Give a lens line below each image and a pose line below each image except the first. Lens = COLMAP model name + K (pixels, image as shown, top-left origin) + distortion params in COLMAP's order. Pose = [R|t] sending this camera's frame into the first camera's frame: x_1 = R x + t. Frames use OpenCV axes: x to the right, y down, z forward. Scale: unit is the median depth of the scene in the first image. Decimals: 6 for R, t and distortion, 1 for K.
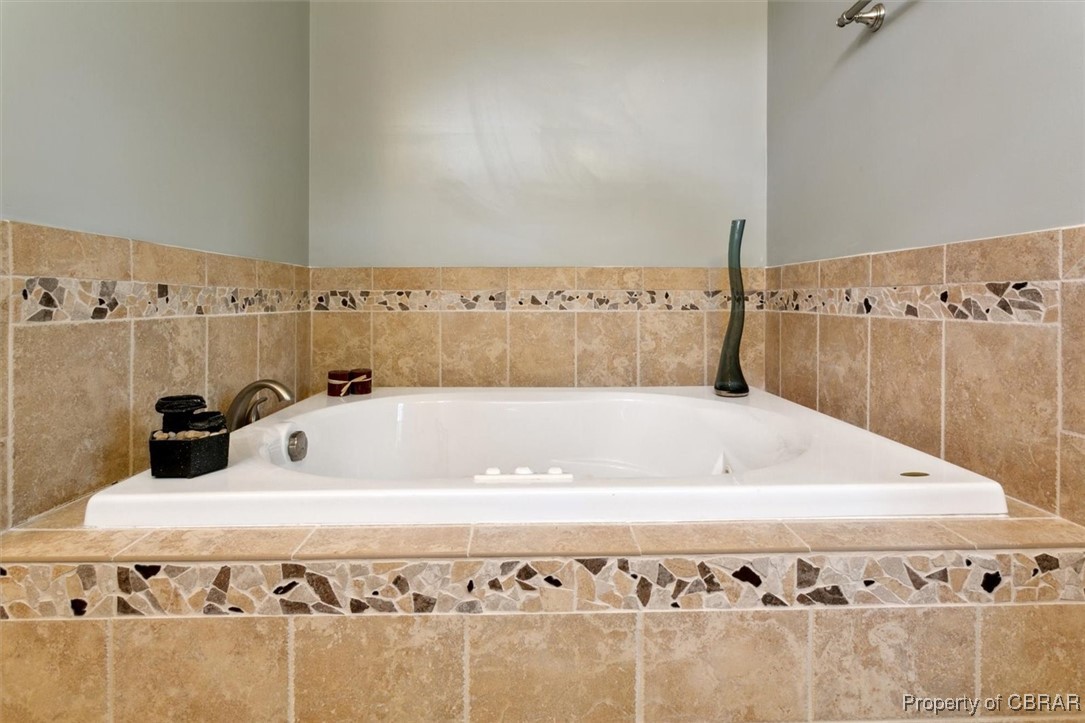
lens RADIAL K [[519.5, 0, 585.4], [0, 519.5, 312.2], [0, 0, 1]] dist [0.000751, -0.000068]
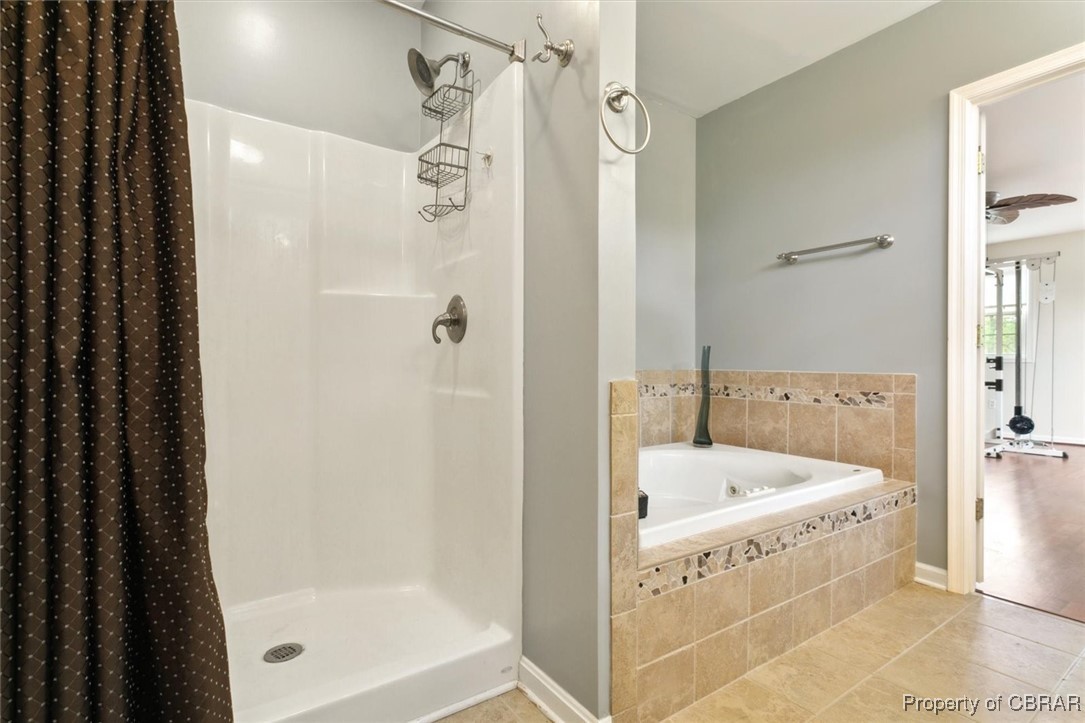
lens RADIAL K [[519.5, 0, 522.3], [0, 519.5, 370.7], [0, 0, 1]] dist [0.000751, -0.000068]
pose [[0.850829, -0.009043, 0.525364, -2.154497], [0.006581, 0.999957, 0.006554, -0.206076], [-0.525401, -0.002119, 0.850852, -0.296751]]
